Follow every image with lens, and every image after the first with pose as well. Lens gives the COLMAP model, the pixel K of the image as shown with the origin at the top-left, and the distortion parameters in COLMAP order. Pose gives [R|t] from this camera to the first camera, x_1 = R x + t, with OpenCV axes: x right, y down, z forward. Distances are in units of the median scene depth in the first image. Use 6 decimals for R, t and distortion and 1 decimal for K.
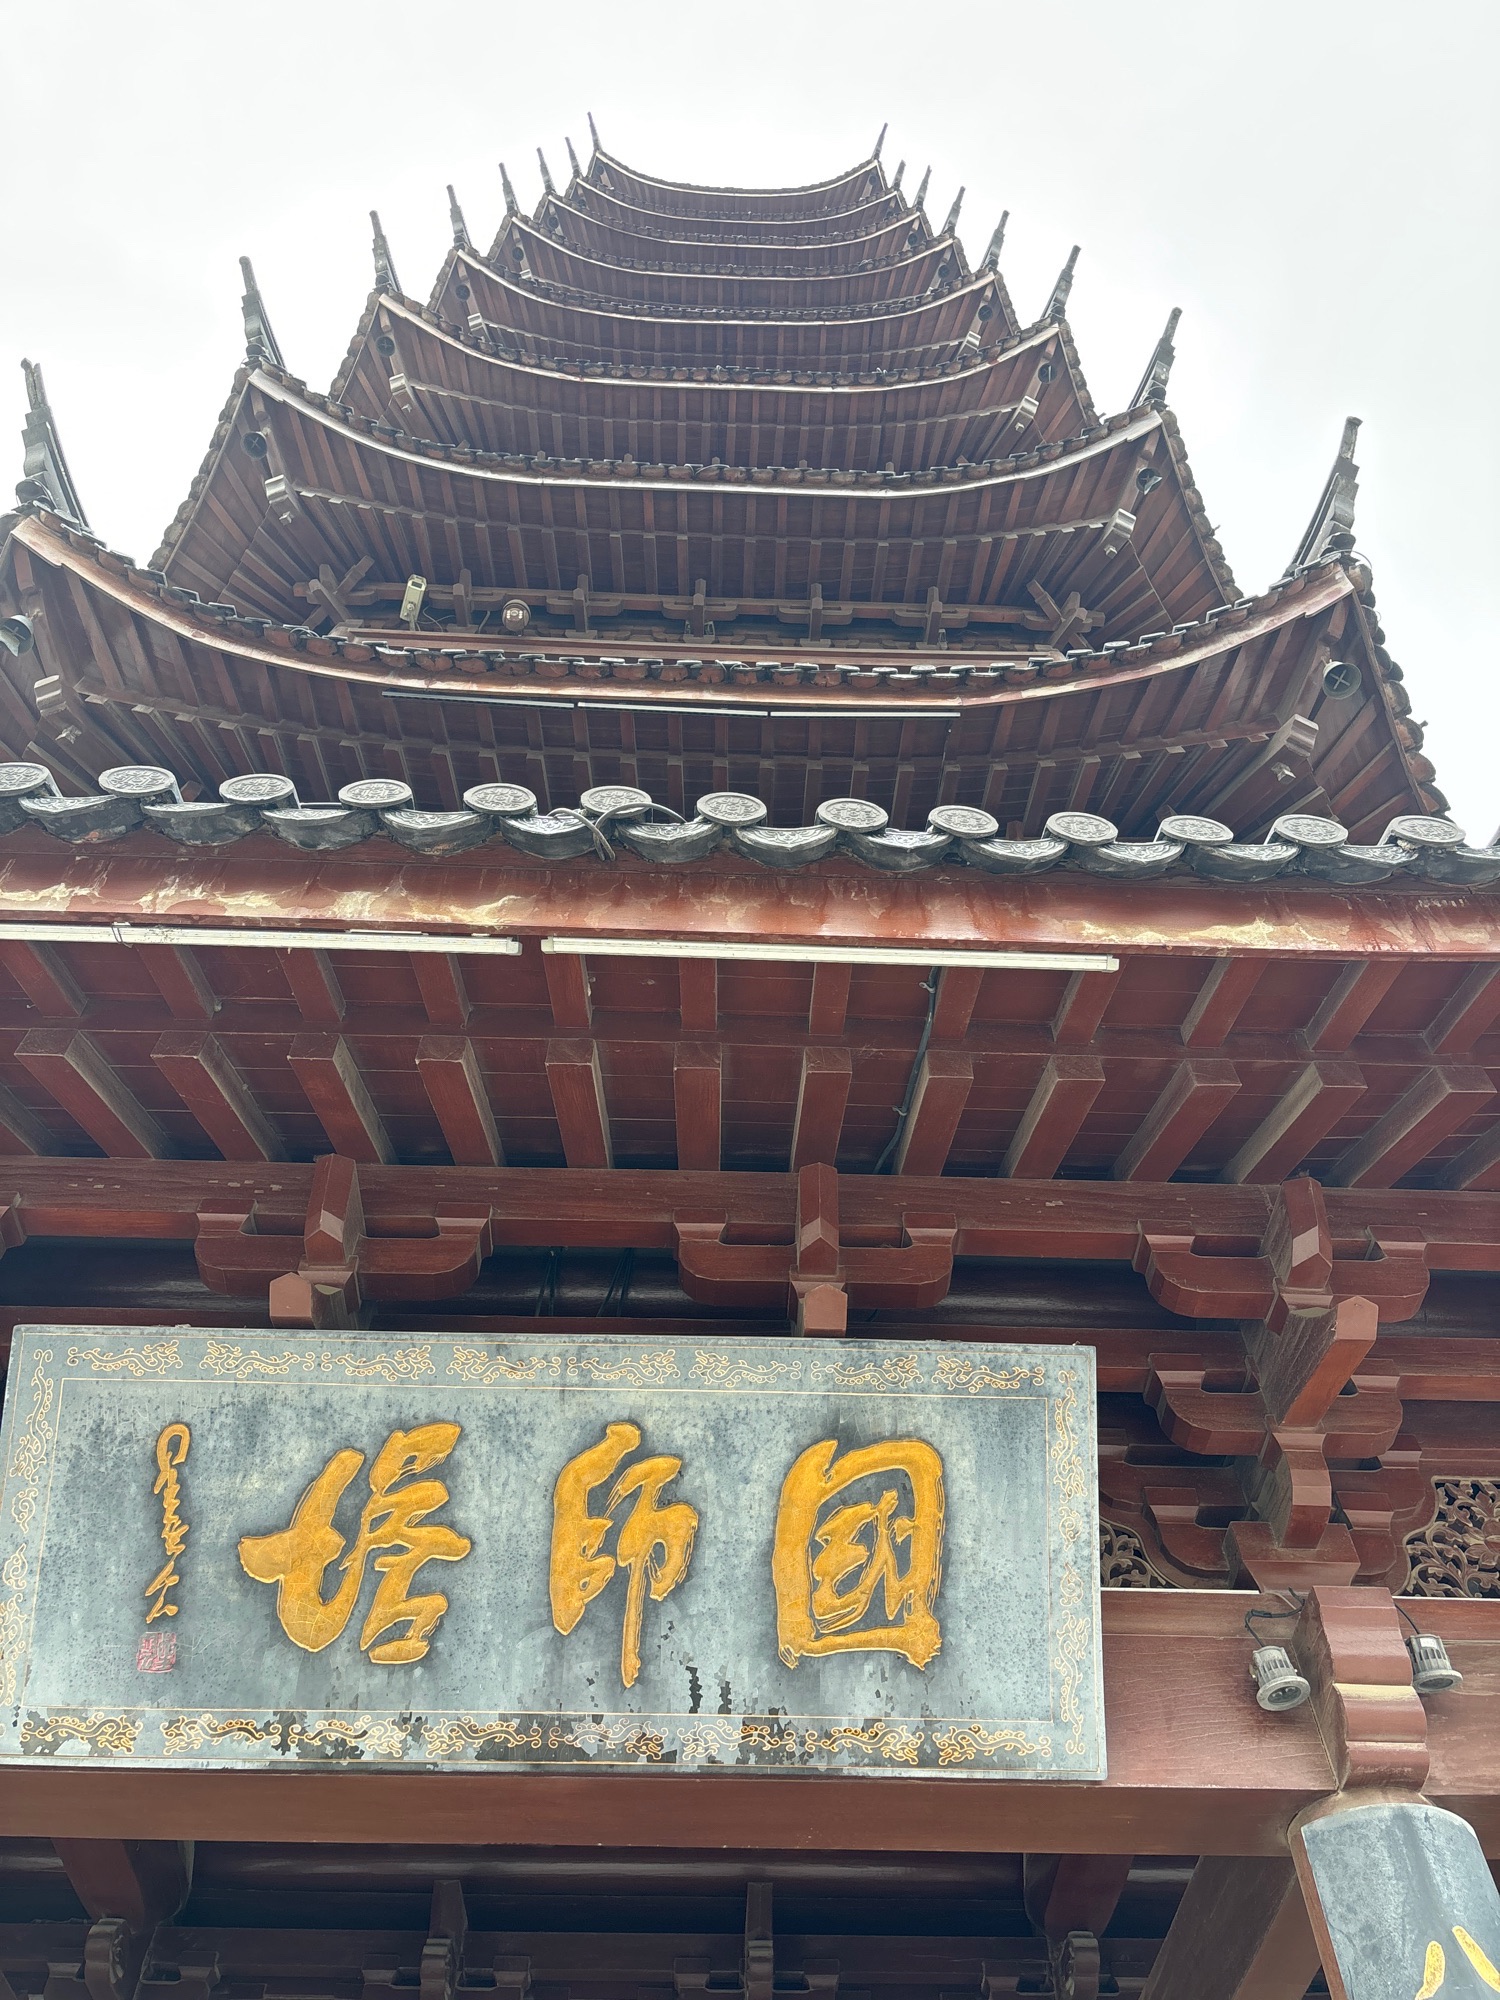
lens RADIAL K [[1522.3, 0, 758.0], [0, 1522.3, 999.0], [0, 0, 1]] dist [0.035034, -0.028760]
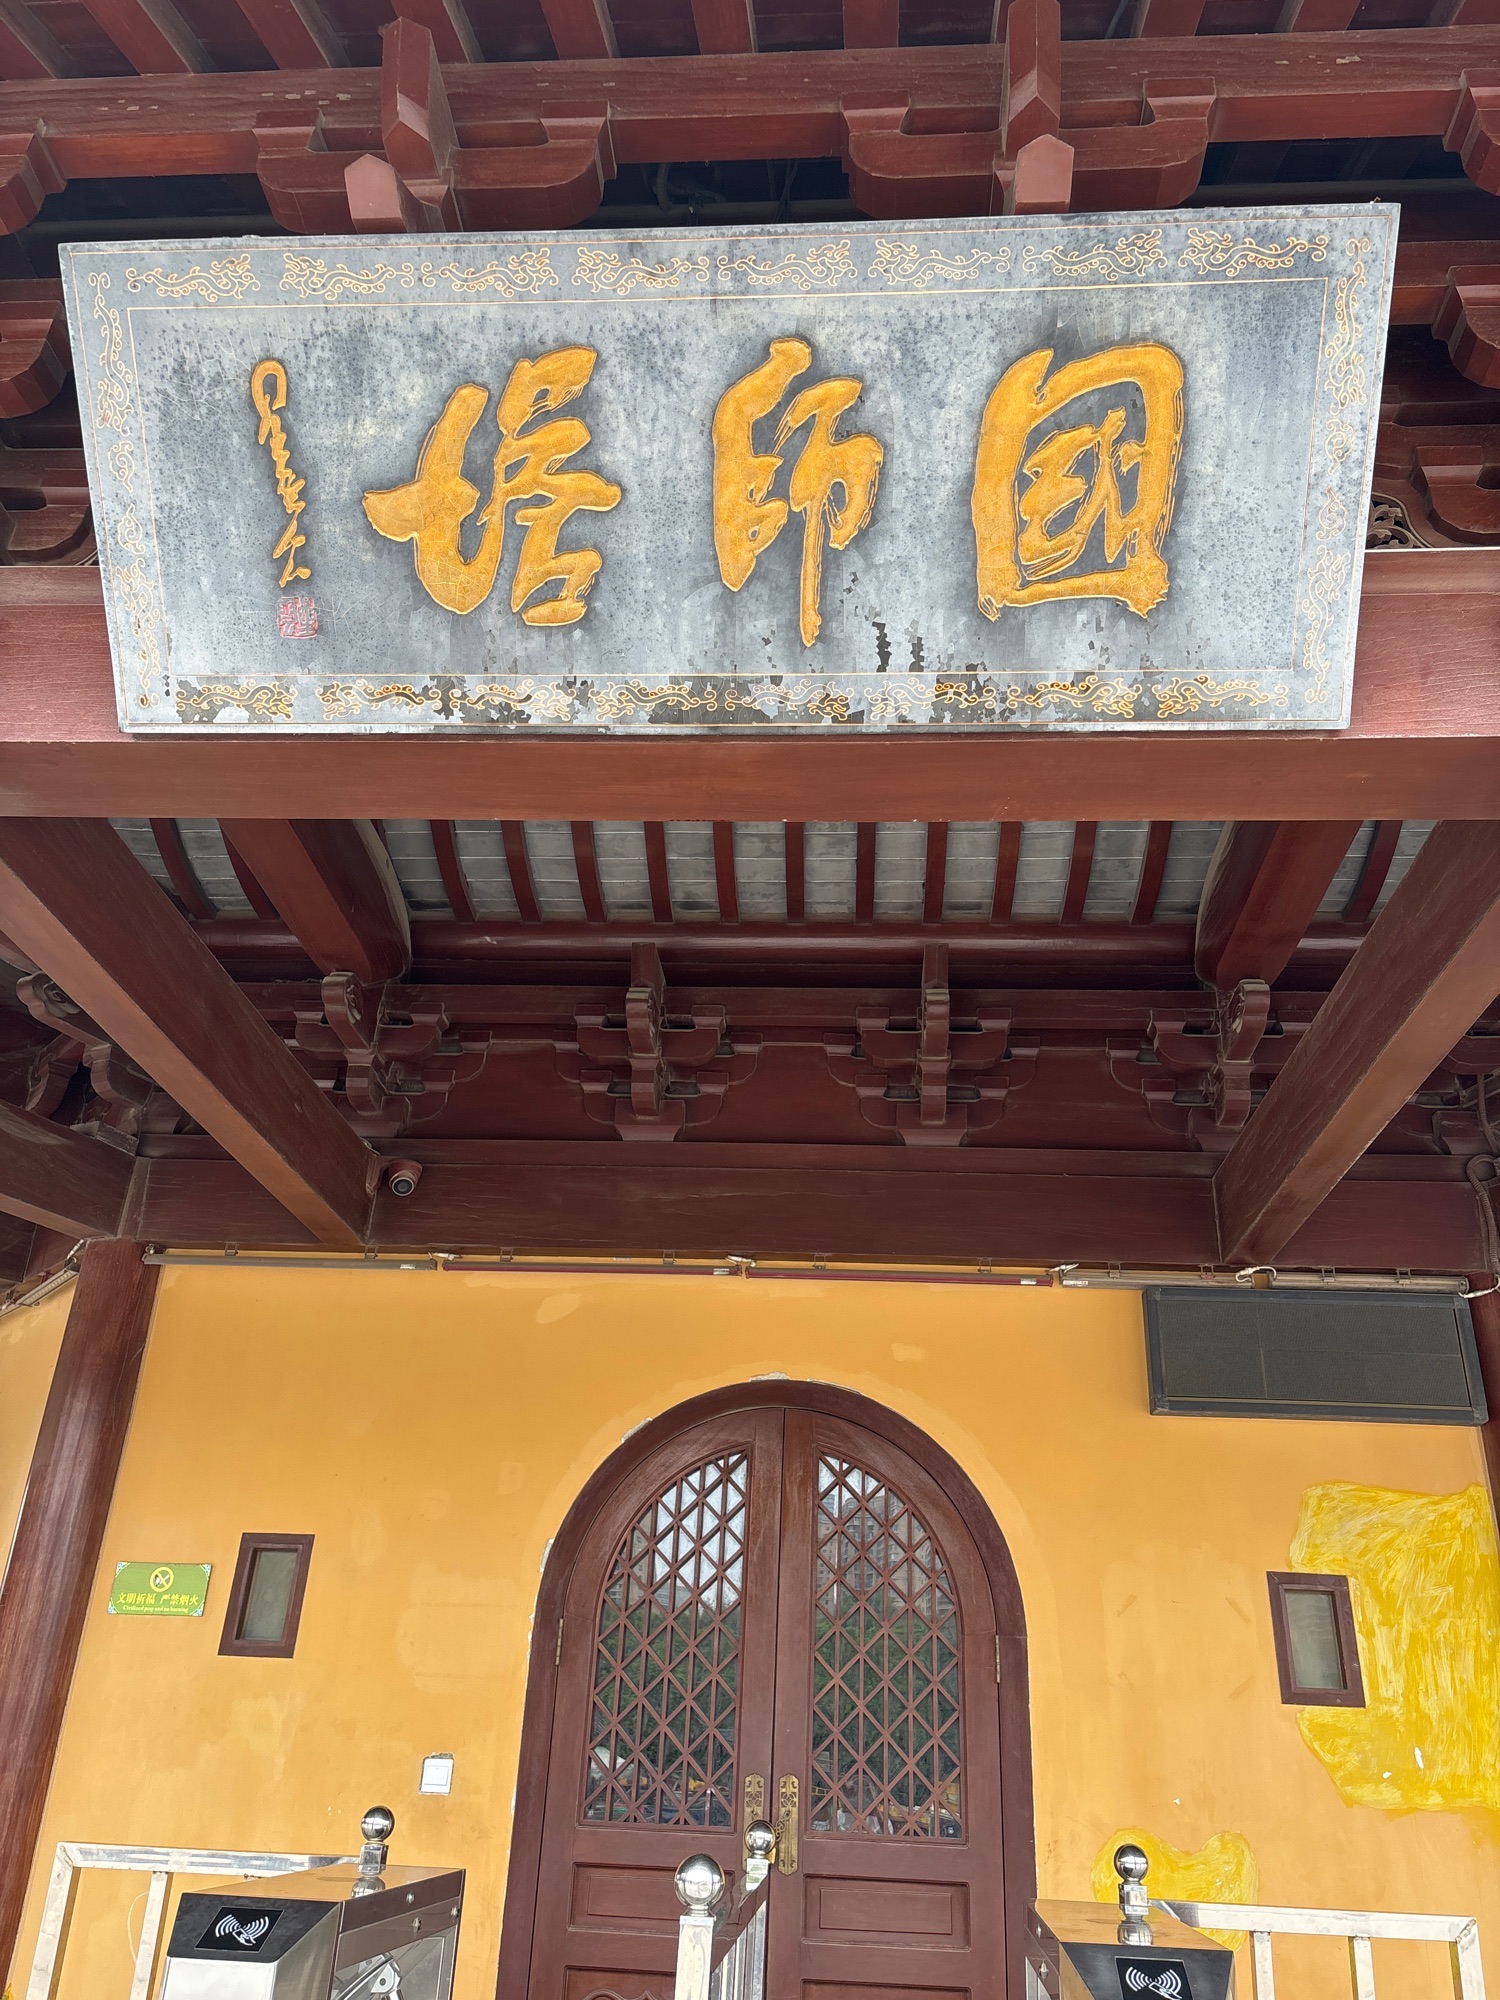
lens RADIAL K [[1522.3, 0, 745.4], [0, 1522.3, 987.6], [0, 0, 1]] dist [0.035034, -0.028760]
pose [[0.993663, -0.006346, -0.112221, -0.021781], [0.057871, 0.884789, 0.462384, 0.204933], [0.096358, -0.465948, 0.879549, 0.111037]]
